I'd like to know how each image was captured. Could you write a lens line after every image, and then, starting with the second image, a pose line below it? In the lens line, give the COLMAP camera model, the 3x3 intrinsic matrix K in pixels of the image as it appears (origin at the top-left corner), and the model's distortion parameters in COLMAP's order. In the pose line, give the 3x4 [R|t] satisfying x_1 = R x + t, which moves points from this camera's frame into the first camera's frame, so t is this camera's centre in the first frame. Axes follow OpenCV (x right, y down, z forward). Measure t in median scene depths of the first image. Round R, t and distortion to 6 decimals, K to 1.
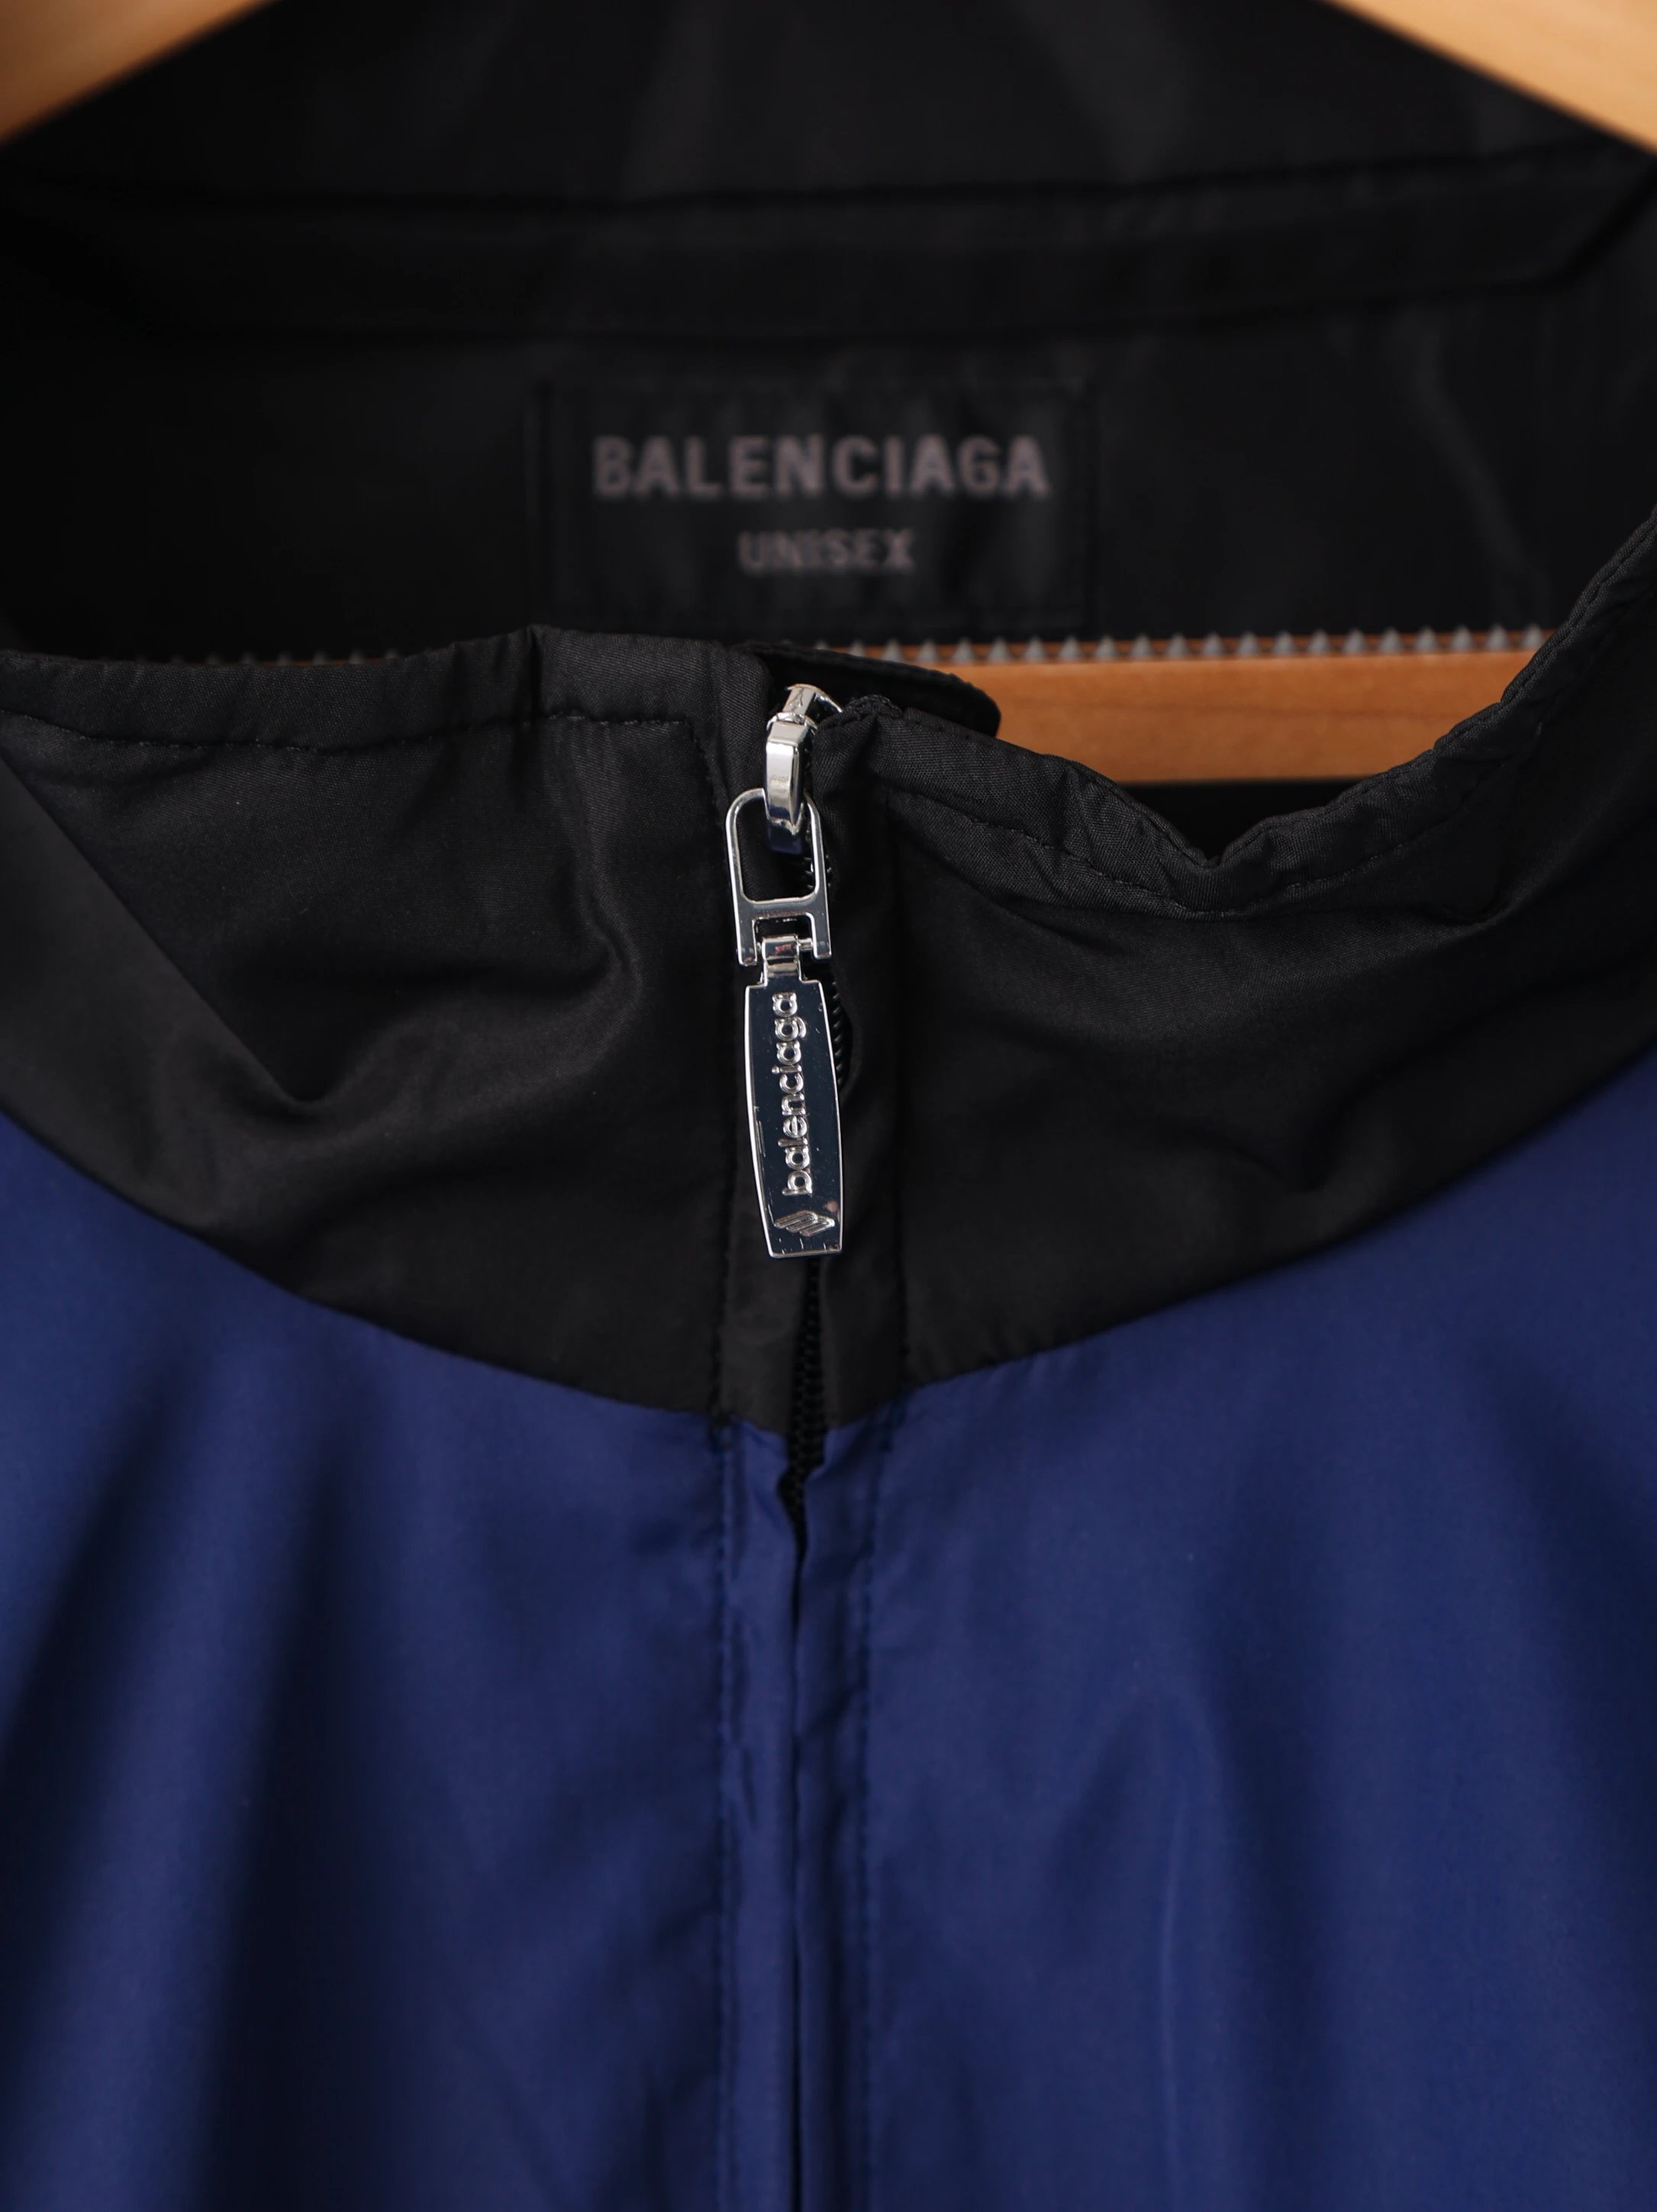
lens RADIAL K [[6331.4, 0, 828.5], [0, 6331.4, 1106.0], [0, 0, 1]] dist [0.228144, 0.531739]
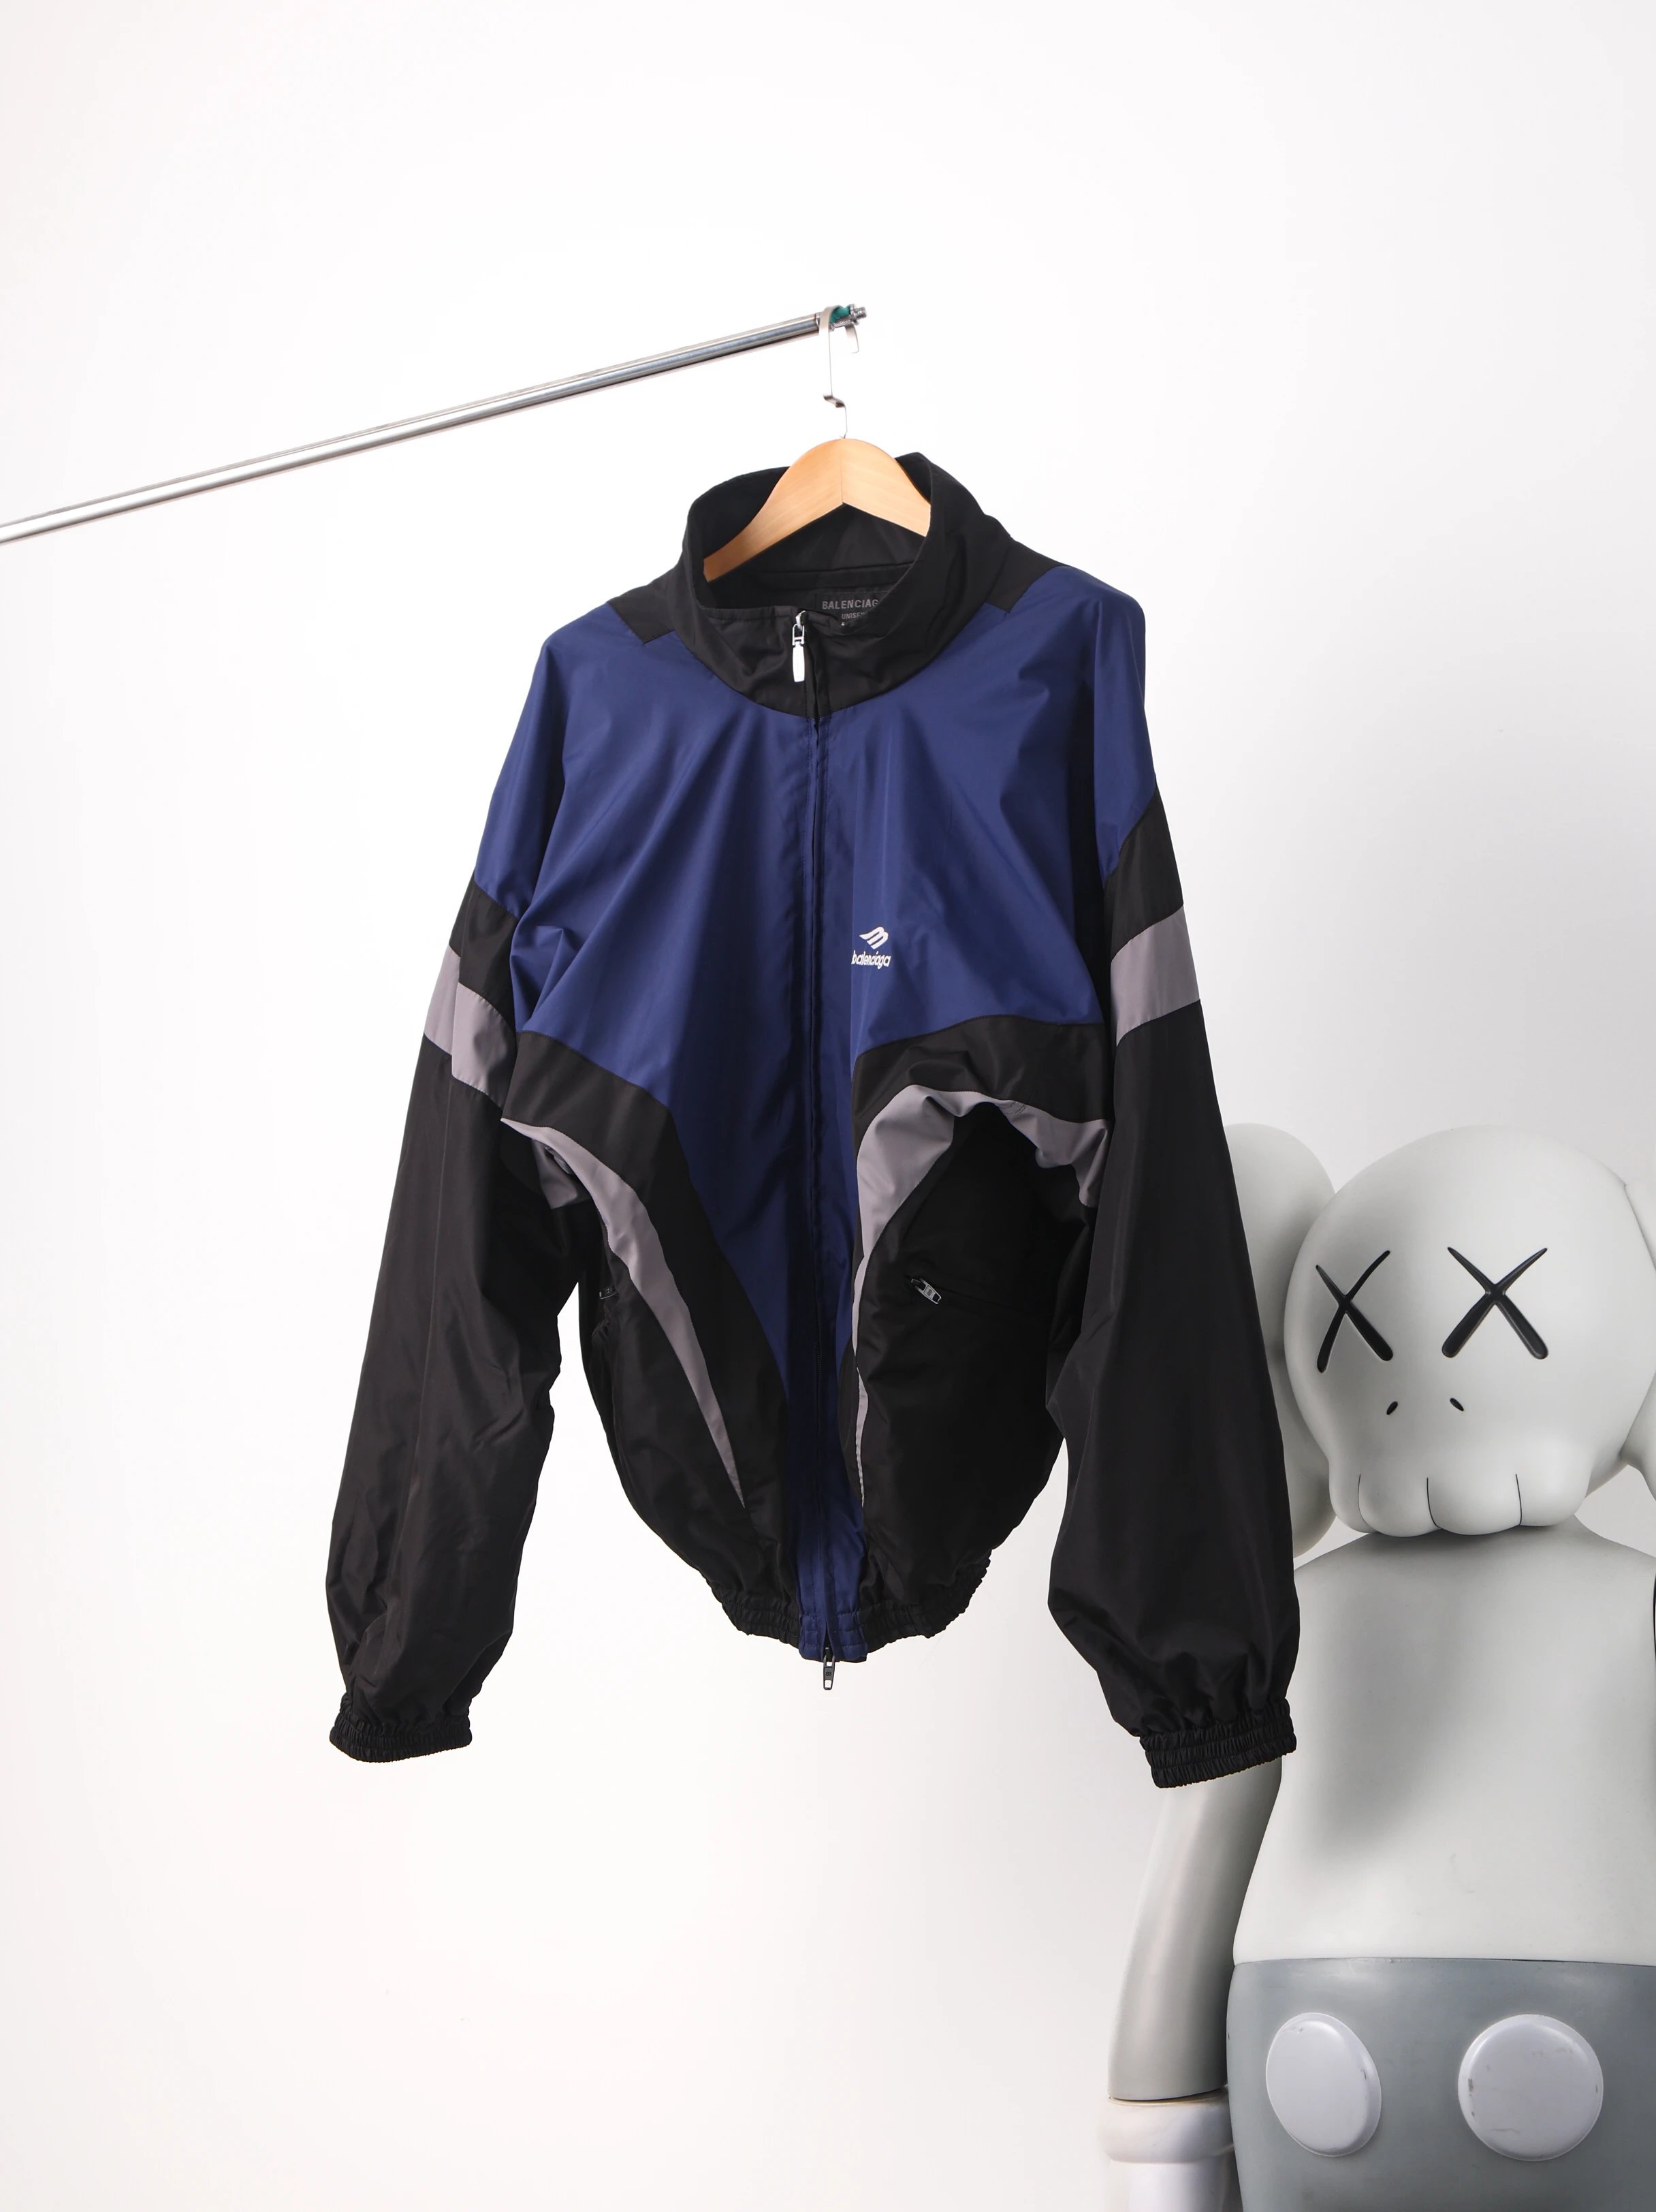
lens RADIAL K [[5140.5, 0, 828.0], [0, 5140.5, 1106.0], [0, 0, 1]] dist [0.351326, 0.140670]
pose [[0.934988, -0.009805, -0.354543, 2.157056], [-0.047274, 0.987254, -0.151973, 1.425399], [0.351514, 0.158853, 0.922607, -4.528395]]
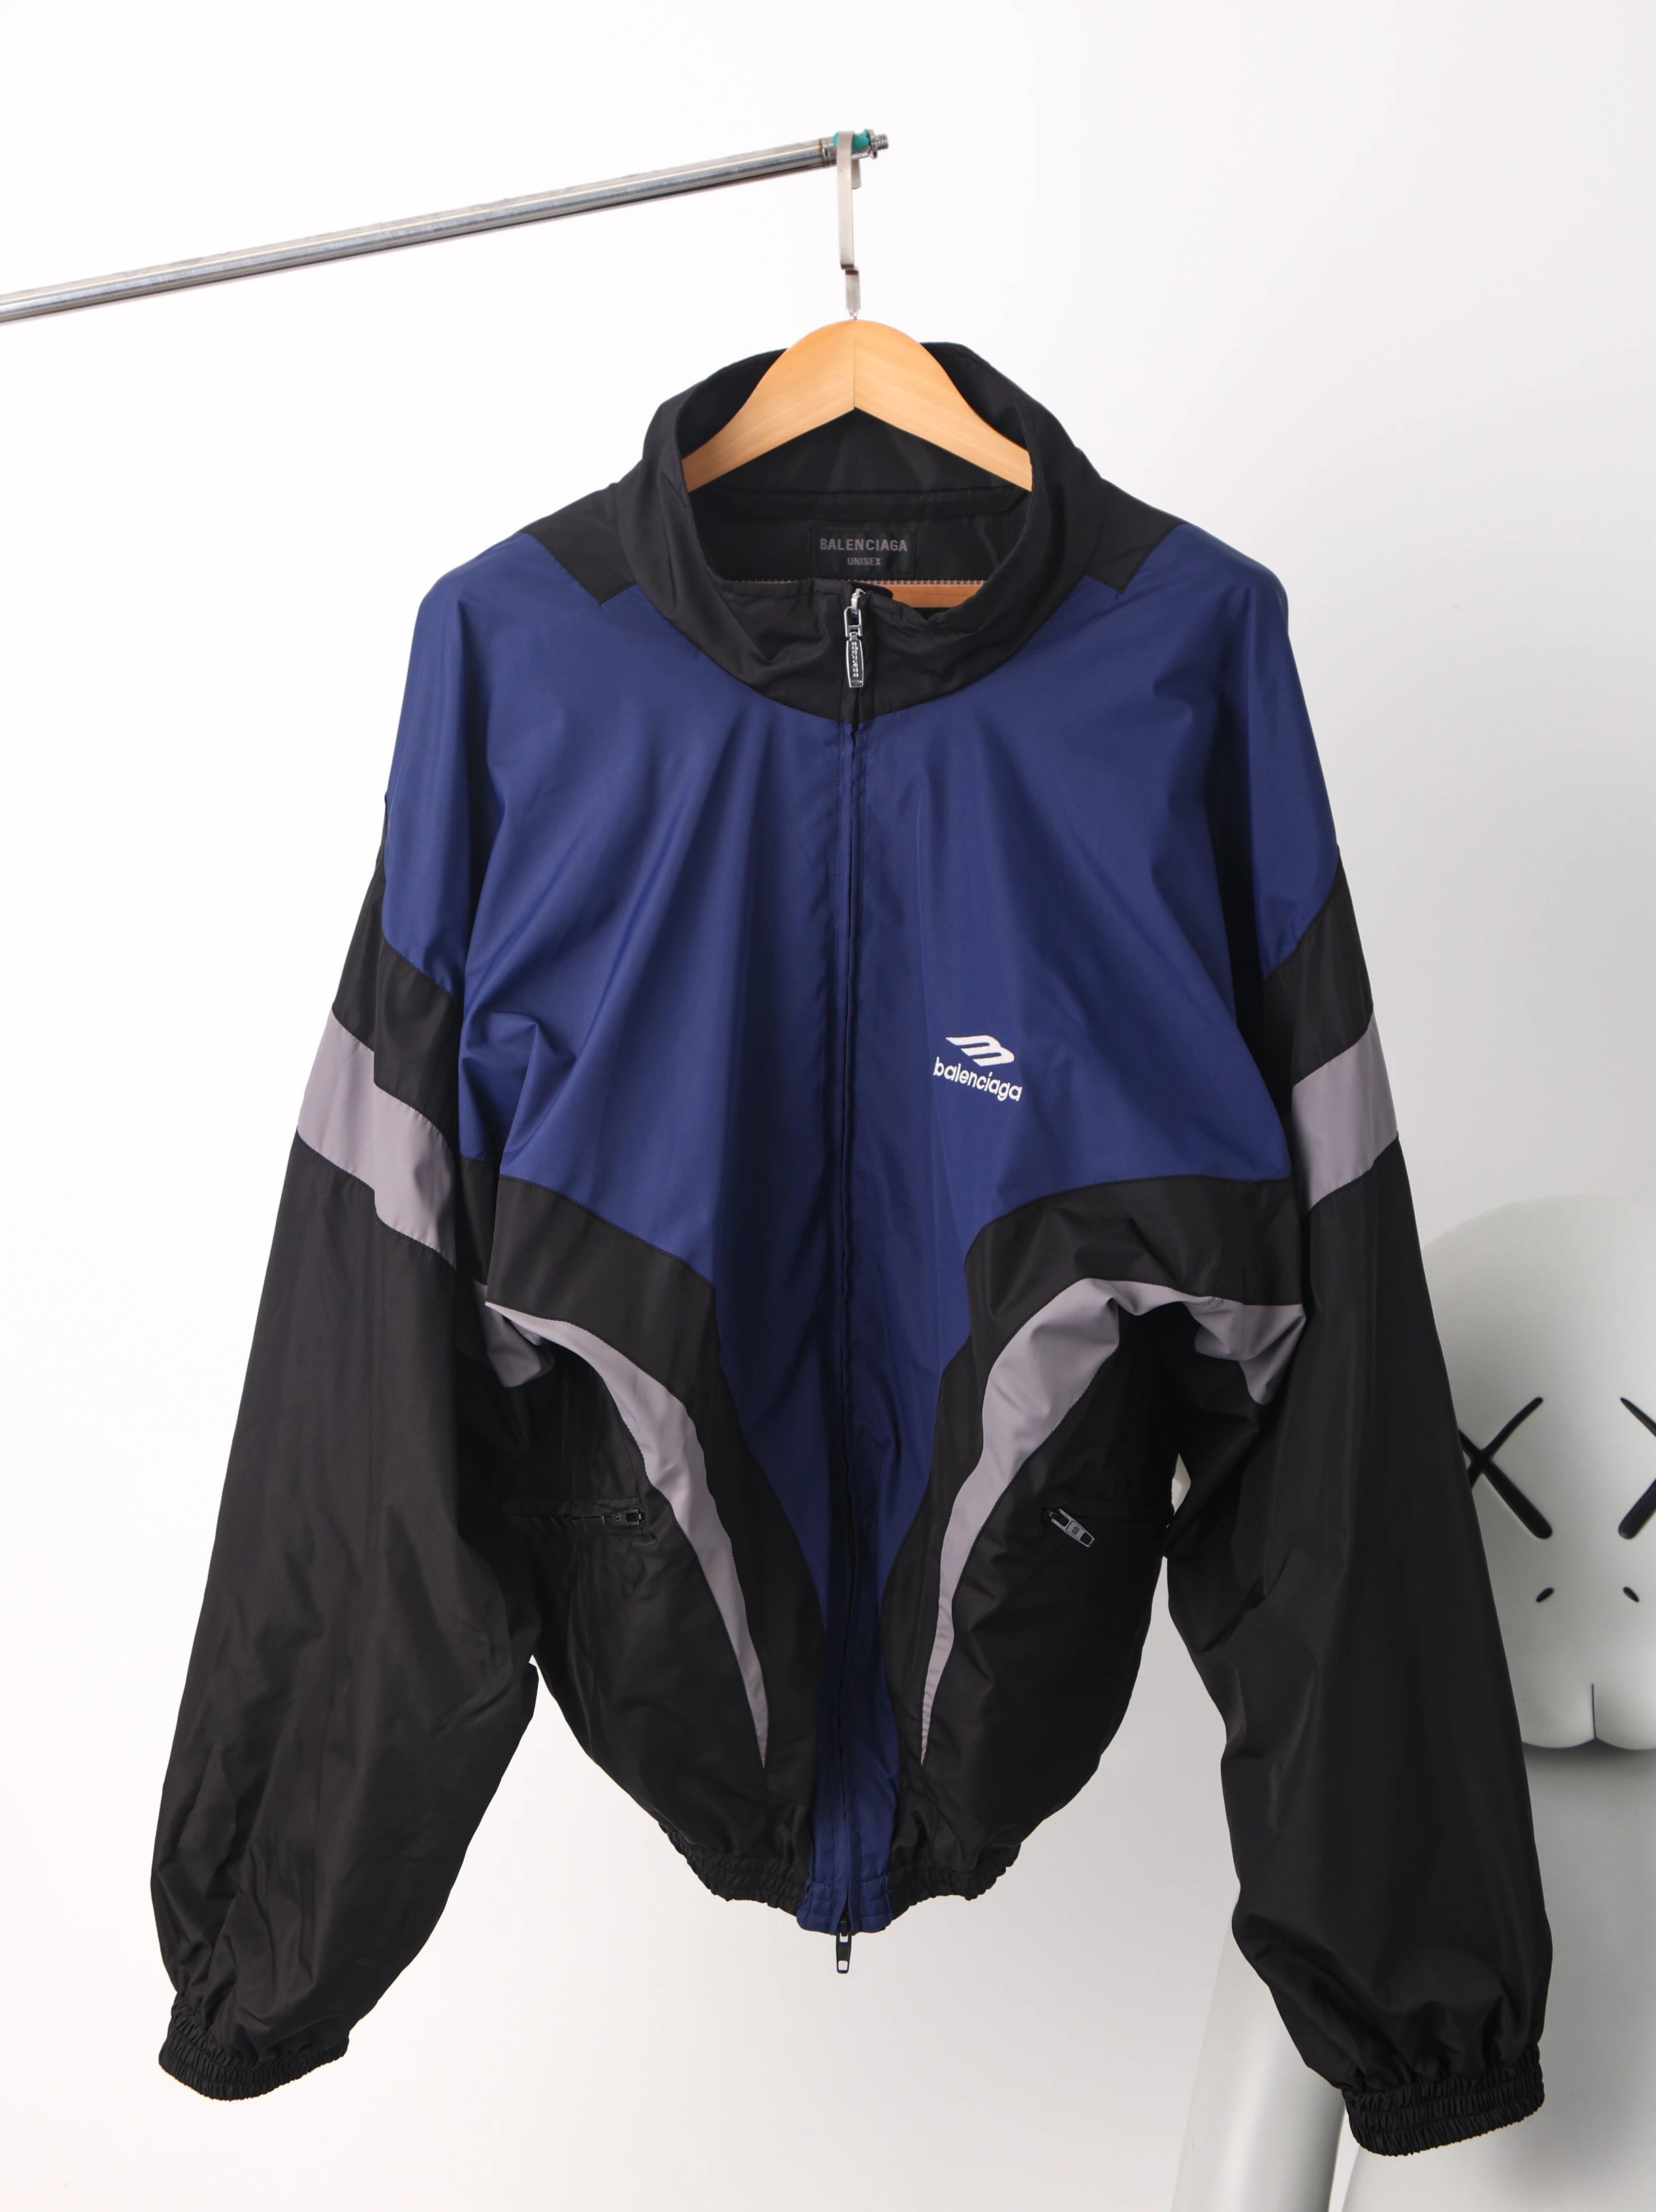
lens RADIAL K [[5140.5, 0, 828.0], [0, 5140.5, 1106.0], [0, 0, 1]] dist [0.351326, 0.140670]
pose [[0.999655, 0.023977, -0.010713, 0.028418], [-0.023496, 0.998800, 0.042970, 0.192773], [0.011731, -0.042703, 0.999019, -3.530028]]
